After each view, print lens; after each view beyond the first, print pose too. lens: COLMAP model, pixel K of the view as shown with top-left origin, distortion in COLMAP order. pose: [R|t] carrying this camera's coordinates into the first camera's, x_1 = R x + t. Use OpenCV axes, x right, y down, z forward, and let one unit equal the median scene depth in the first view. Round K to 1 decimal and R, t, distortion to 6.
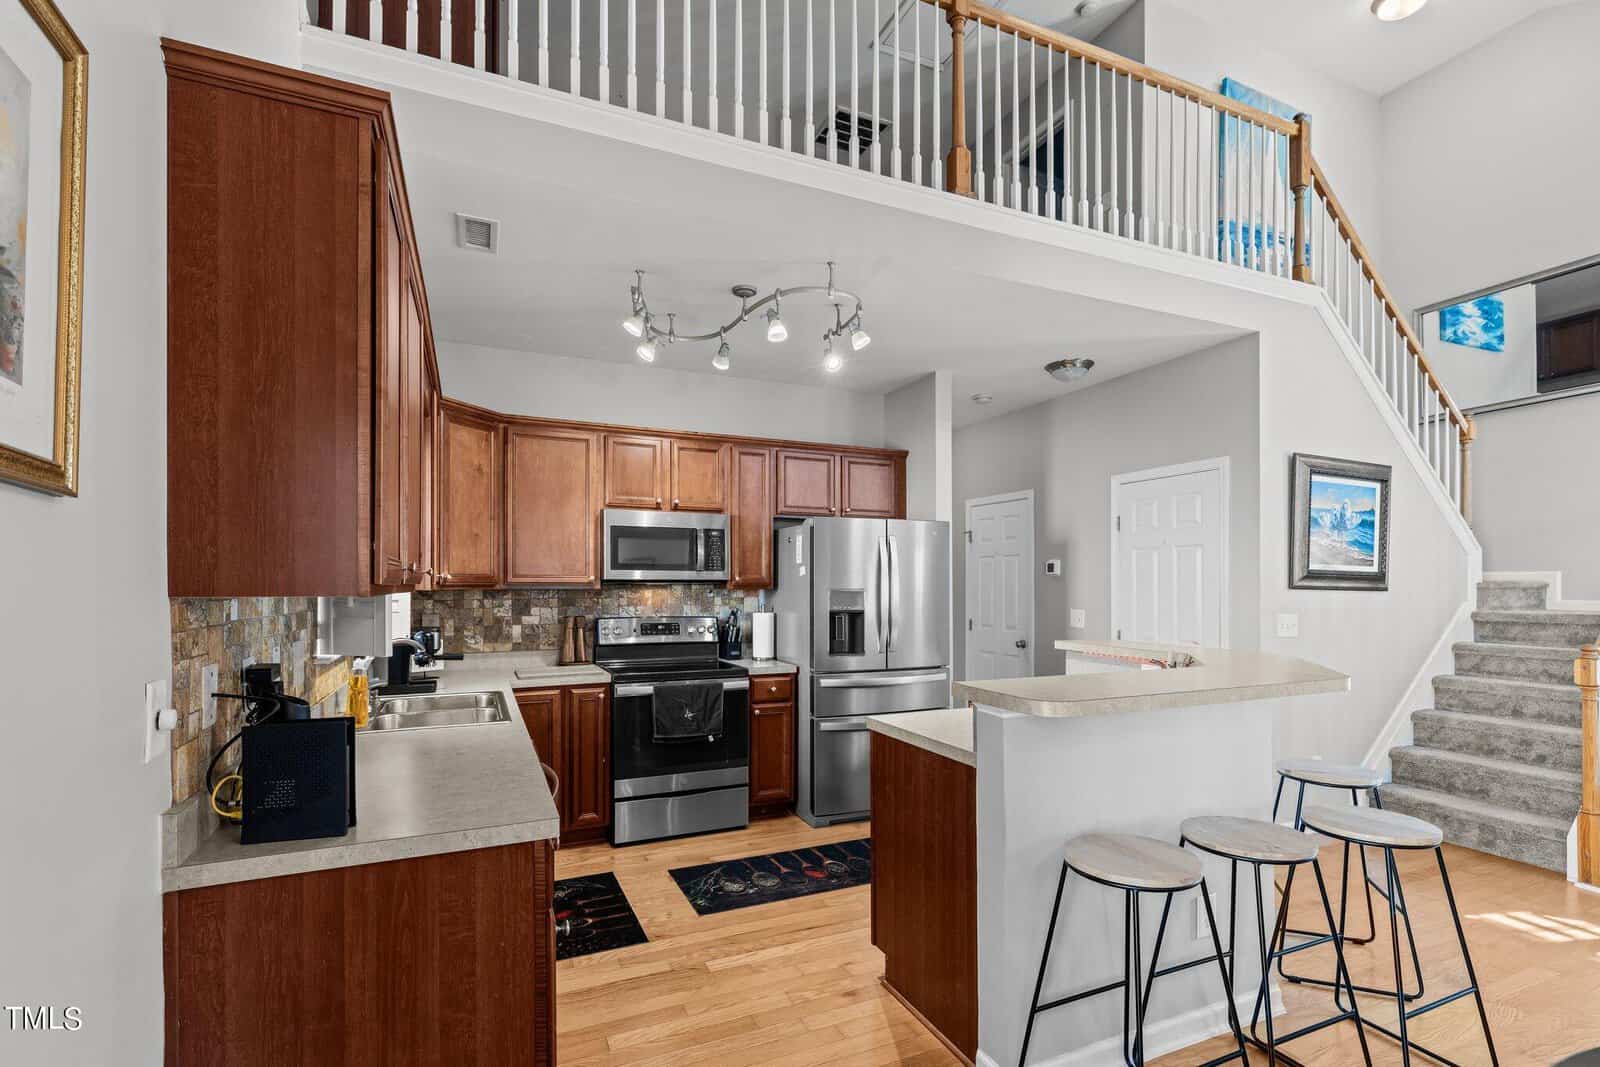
lens RADIAL K [[741.2, 0, 816.3], [0, 741.2, 580.9], [0, 0, 1]] dist [0.008414, -0.001364]
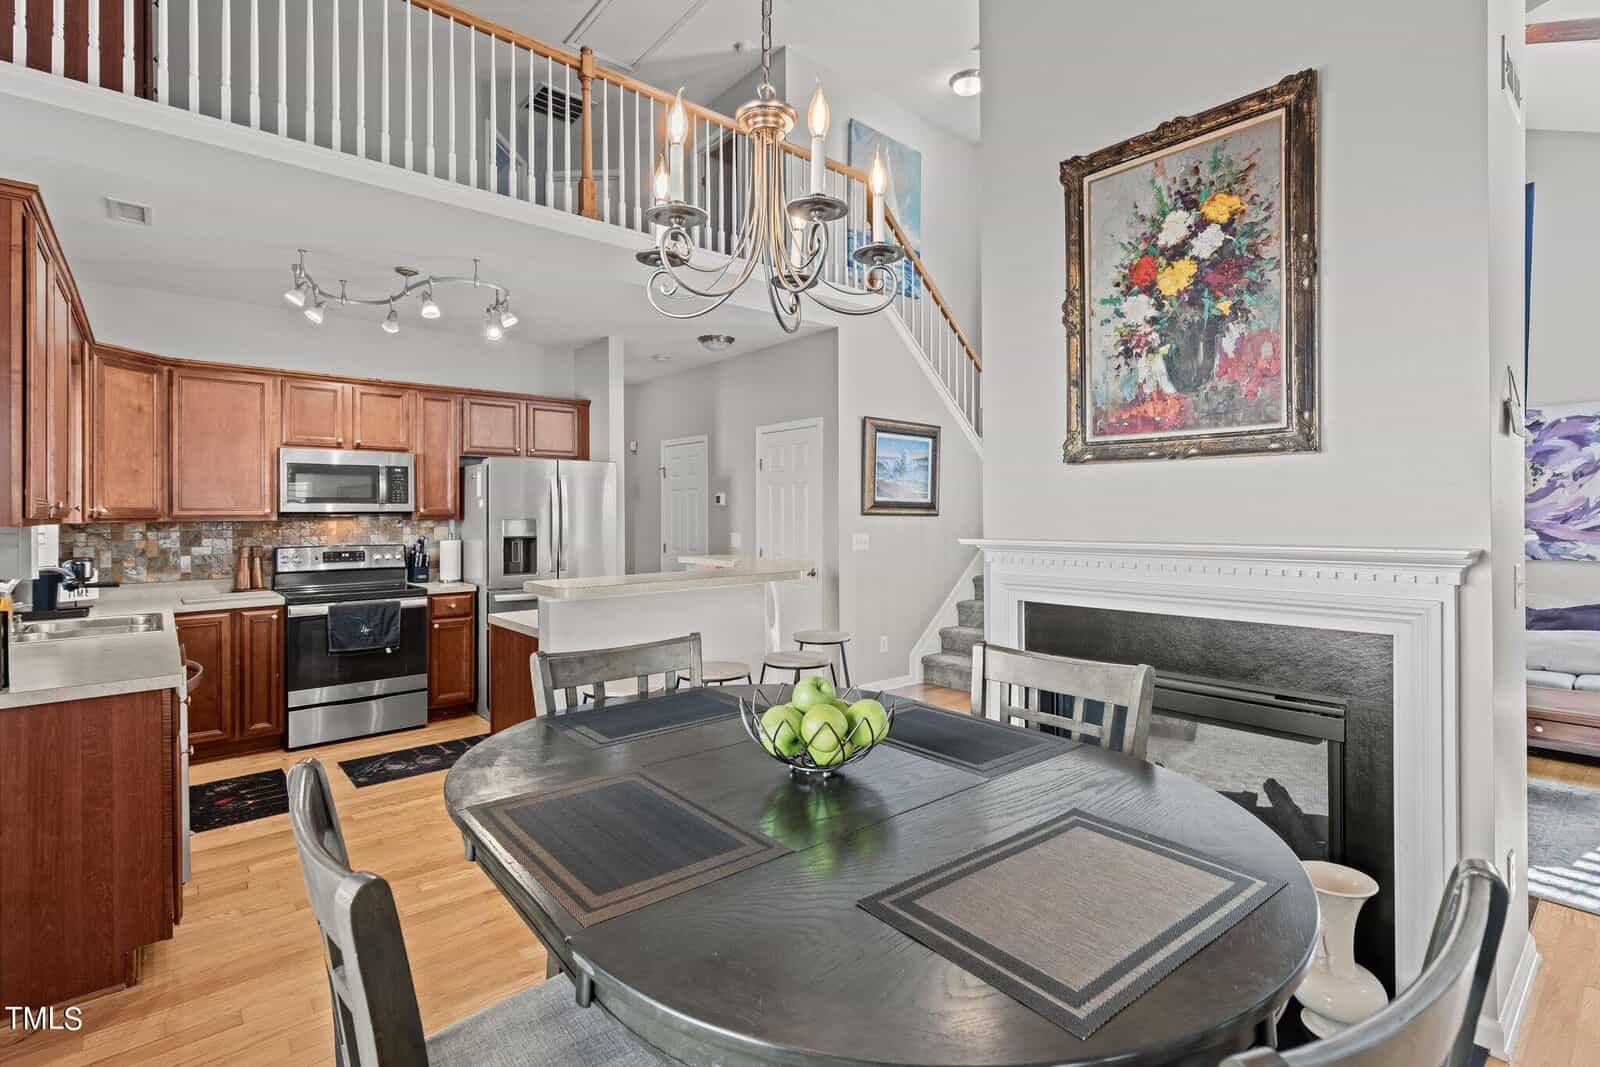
lens RADIAL K [[741.2, 0, 812.5], [0, 741.2, 506.2], [0, 0, 1]] dist [0.008414, -0.001364]
pose [[0.958604, -0.005171, 0.284694, 0.154100], [0.006791, 0.999966, -0.004705, 0.000073], [-0.284660, 0.006443, 0.958607, -0.277469]]
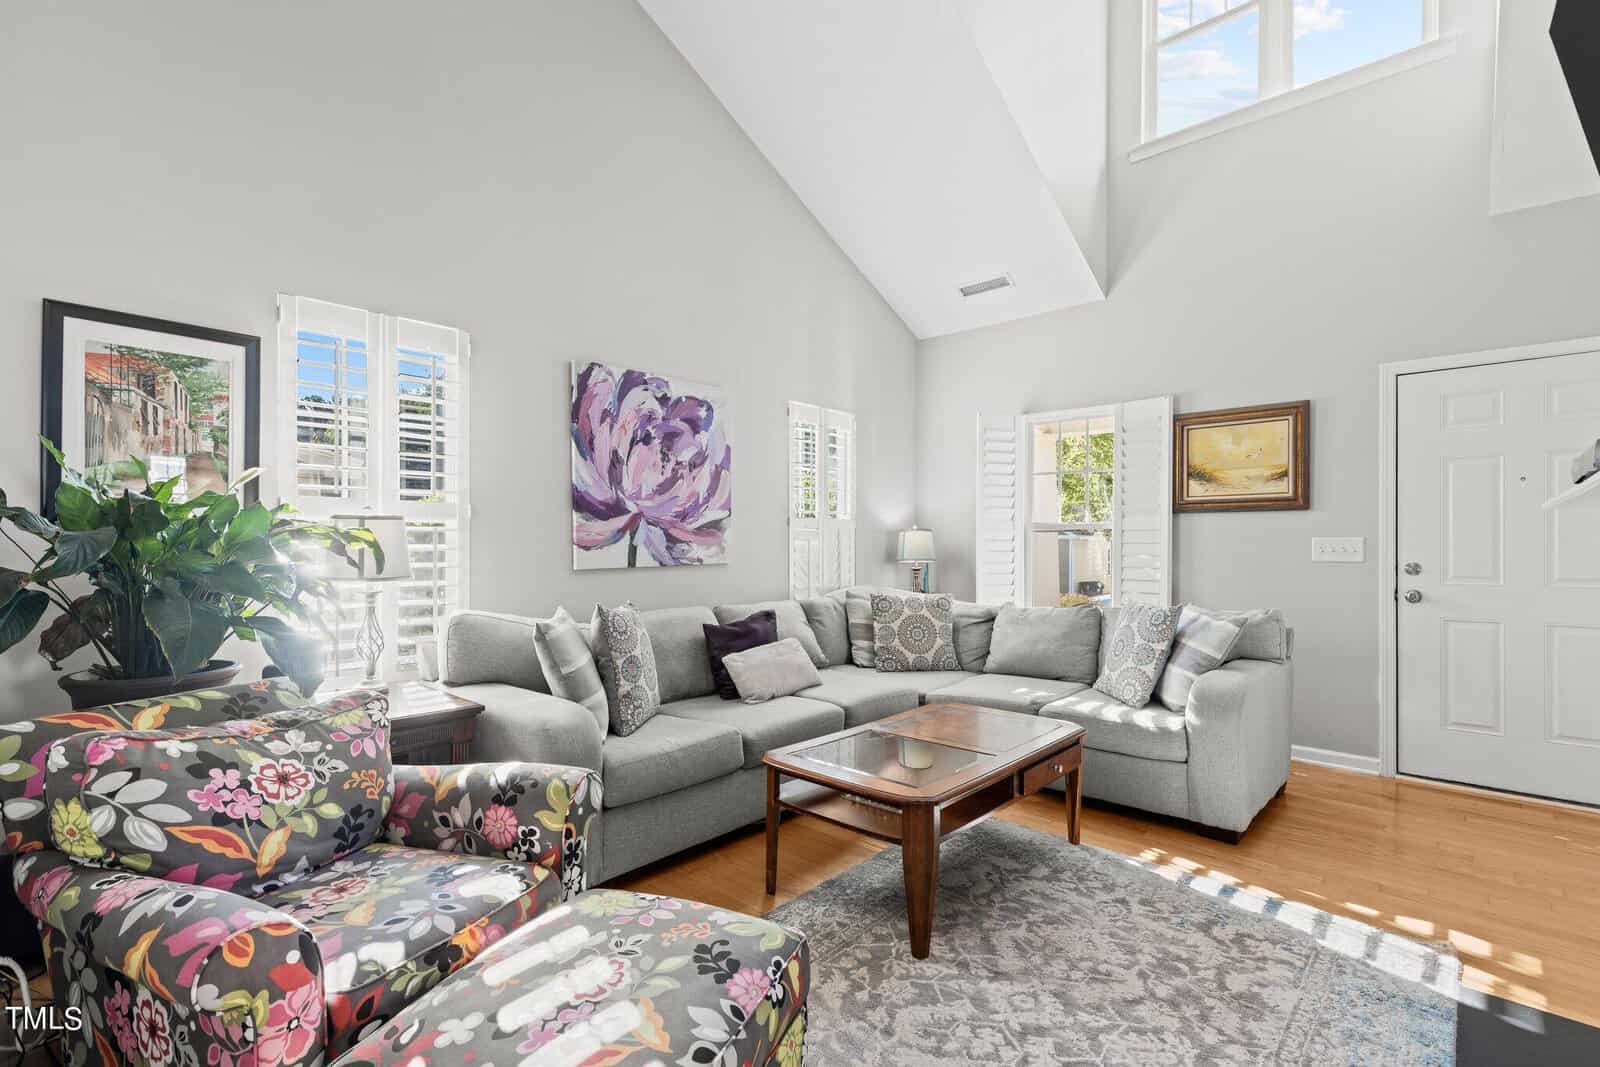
lens RADIAL K [[741.2, 0, 814.9], [0, 741.2, 531.9], [0, 0, 1]] dist [0.008414, -0.001364]
pose [[-0.407602, 0.007877, 0.913126, 0.639020], [-0.010273, 0.999860, -0.013211, 0.052634], [-0.913102, -0.014765, -0.407464, 0.716262]]
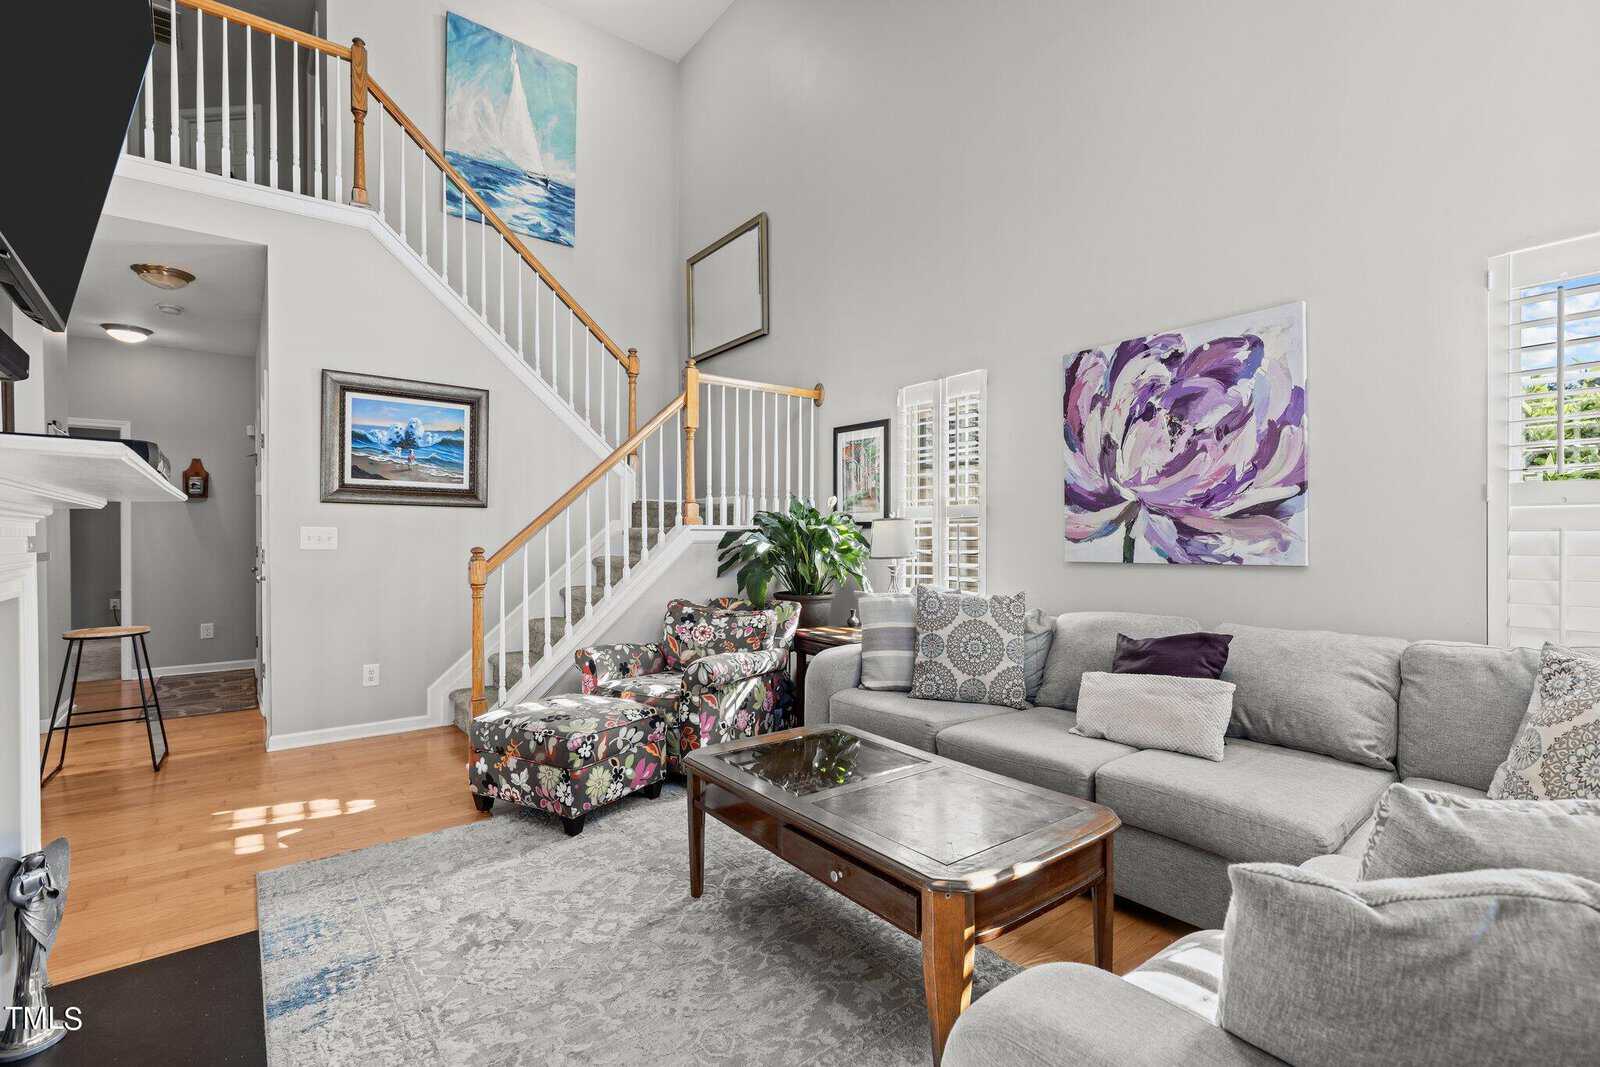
lens RADIAL K [[741.2, 0, 792.7], [0, 741.2, 527.6], [0, 0, 1]] dist [0.008414, -0.001364]
pose [[0.976434, -0.001806, 0.215808, 1.020085], [0.002759, 0.999988, -0.004114, 0.050507], [-0.215798, 0.004613, 0.976427, -0.137670]]
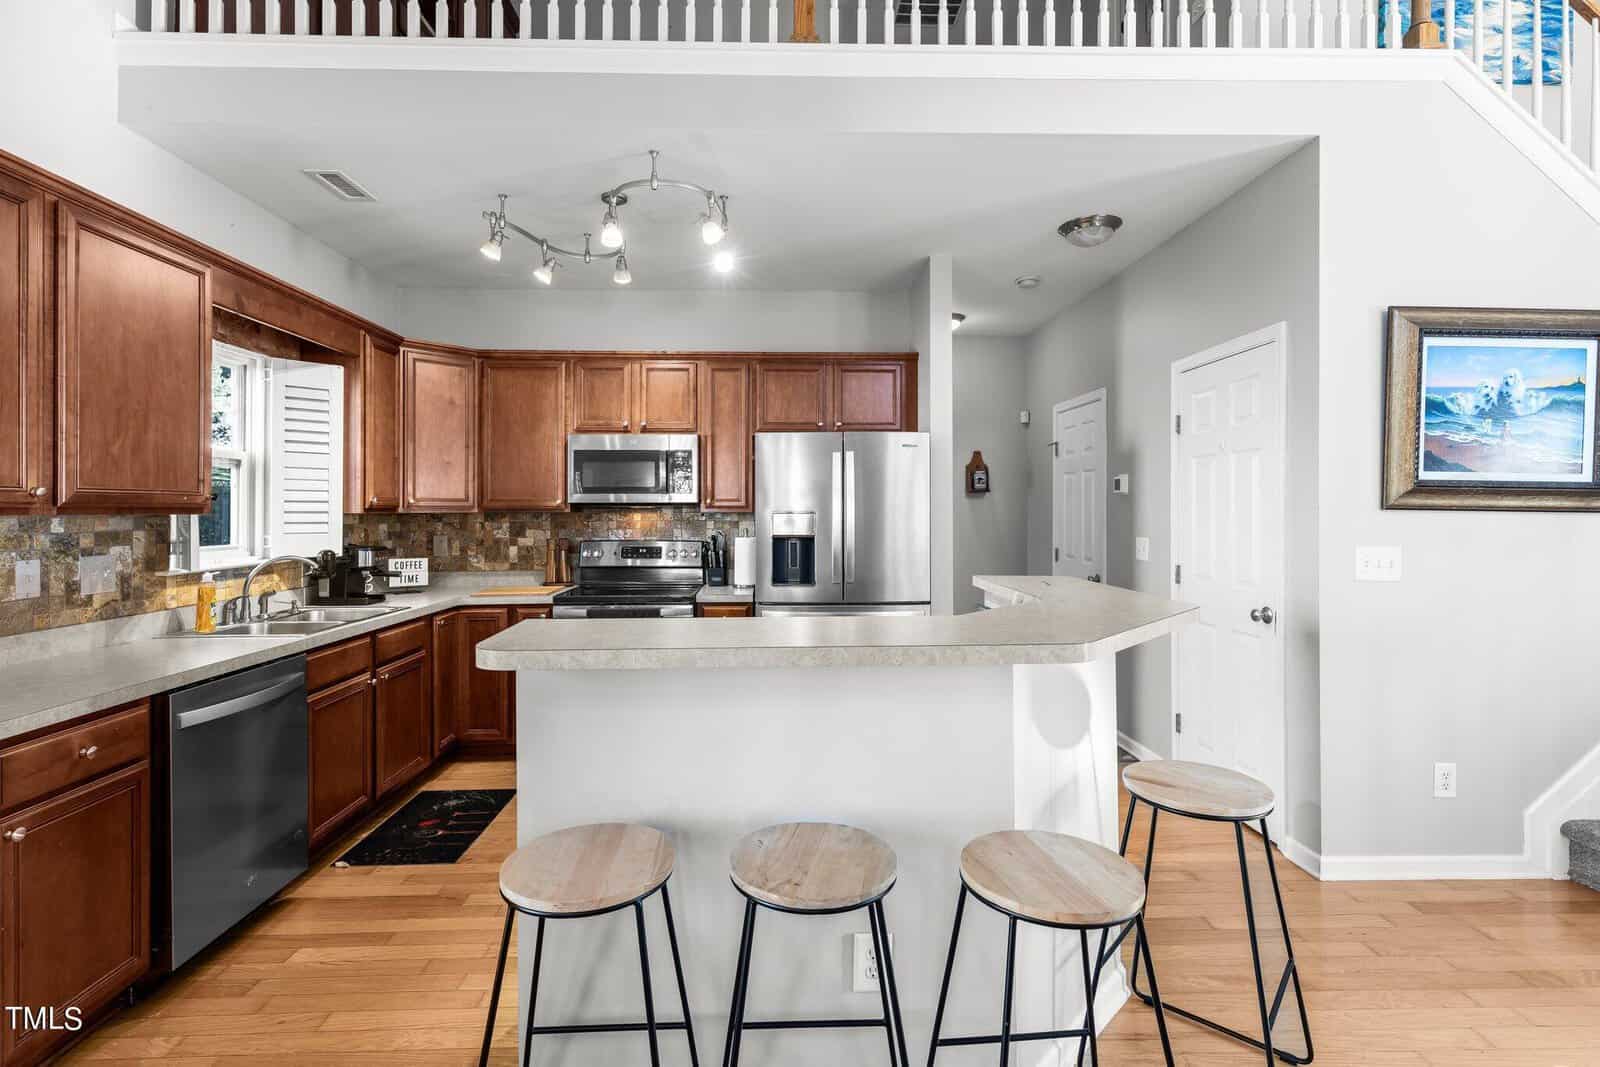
lens RADIAL K [[741.2, 0, 789.1], [0, 741.2, 506.3], [0, 0, 1]] dist [0.008414, -0.001364]
pose [[0.923104, -0.005497, -0.384511, 0.388716], [0.005916, 0.999982, -0.000093, 0.004587], [0.384504, -0.002189, 0.923121, 0.168700]]
